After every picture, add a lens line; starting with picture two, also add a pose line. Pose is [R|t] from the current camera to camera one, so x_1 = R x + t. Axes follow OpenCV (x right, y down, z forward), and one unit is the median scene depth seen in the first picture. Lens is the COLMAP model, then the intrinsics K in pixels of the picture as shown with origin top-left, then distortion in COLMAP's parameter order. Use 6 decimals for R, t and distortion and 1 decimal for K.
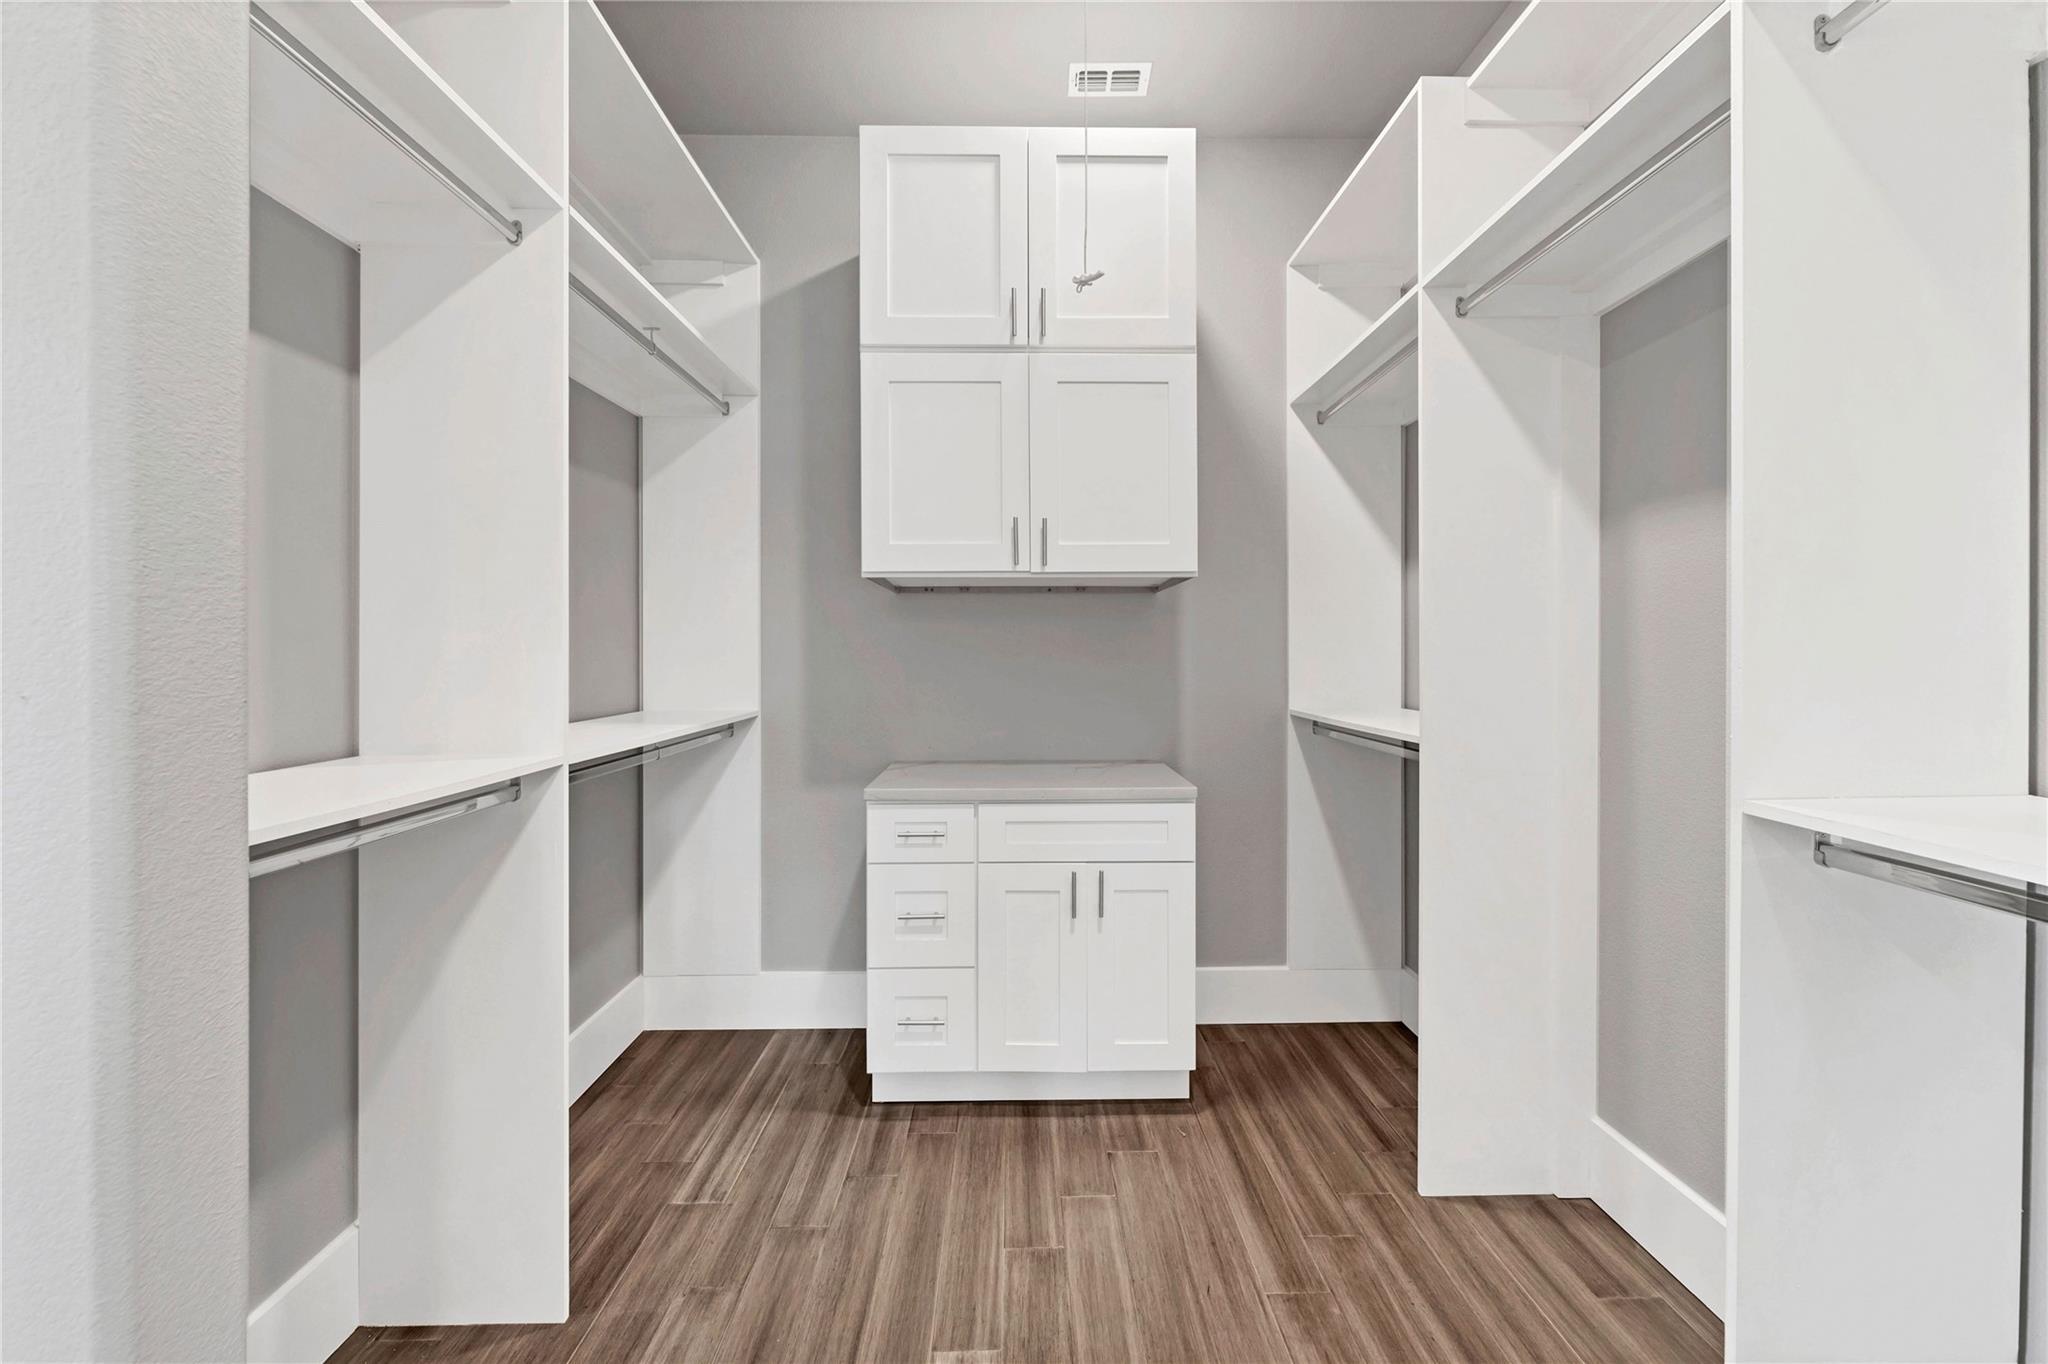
lens RADIAL K [[830.8, 0, 1026.3], [0, 830.8, 652.5], [0, 0, 1]] dist [0.002204, -0.000845]
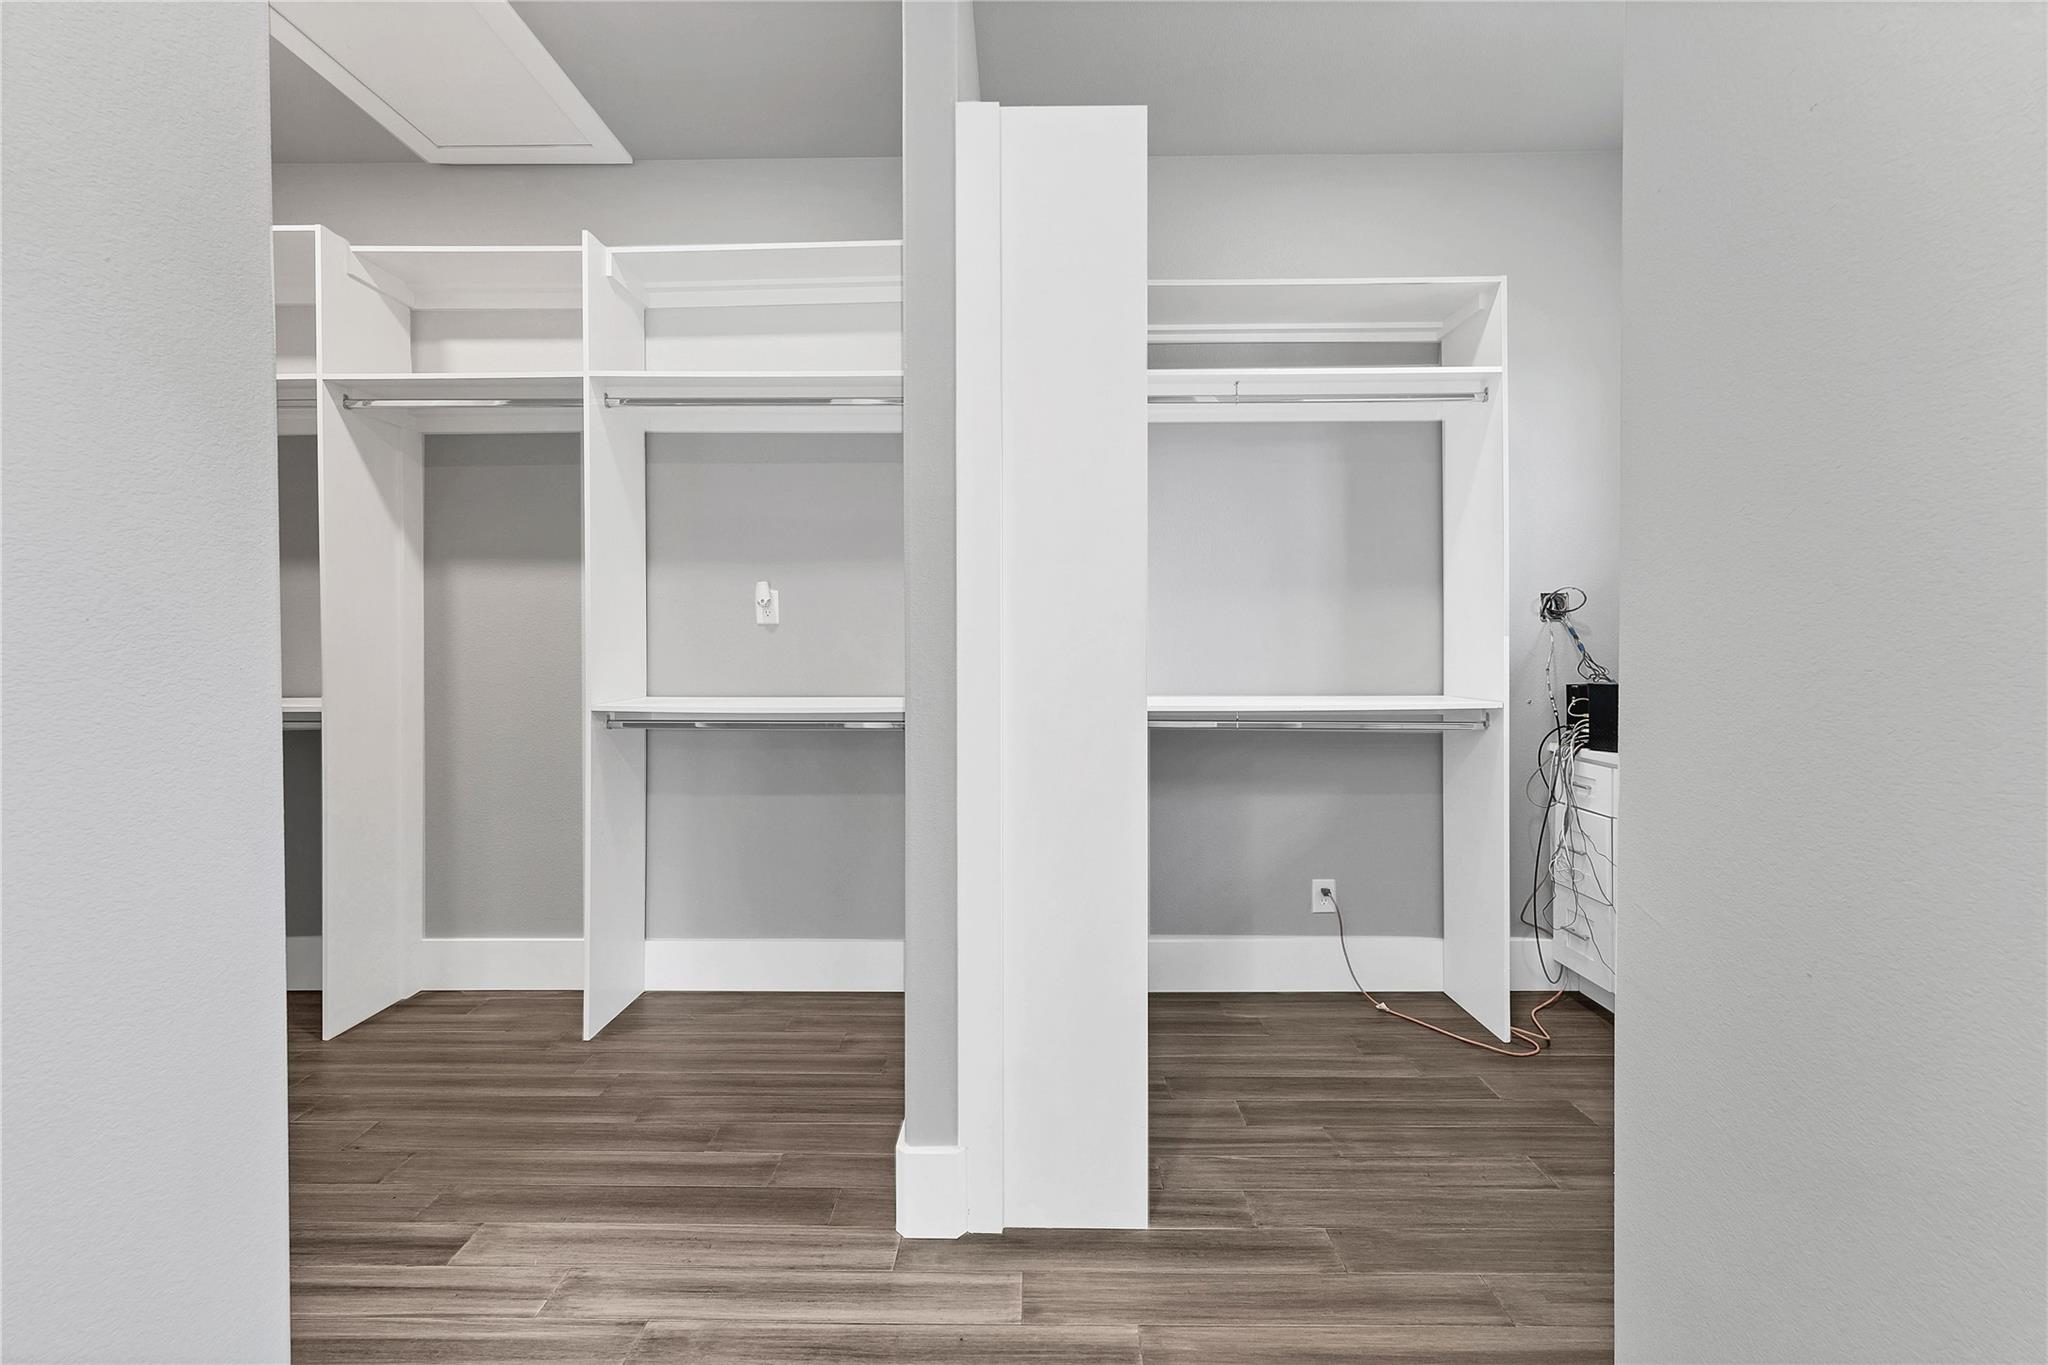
lens RADIAL K [[830.8, 0, 1025.6], [0, 830.8, 666.2], [0, 0, 1]] dist [0.002204, -0.000845]
pose [[0.034357, -0.025641, 0.999081, -0.871283], [0.003624, 0.999667, 0.025531, 0.003631], [-0.999403, 0.002743, 0.034439, -0.207256]]
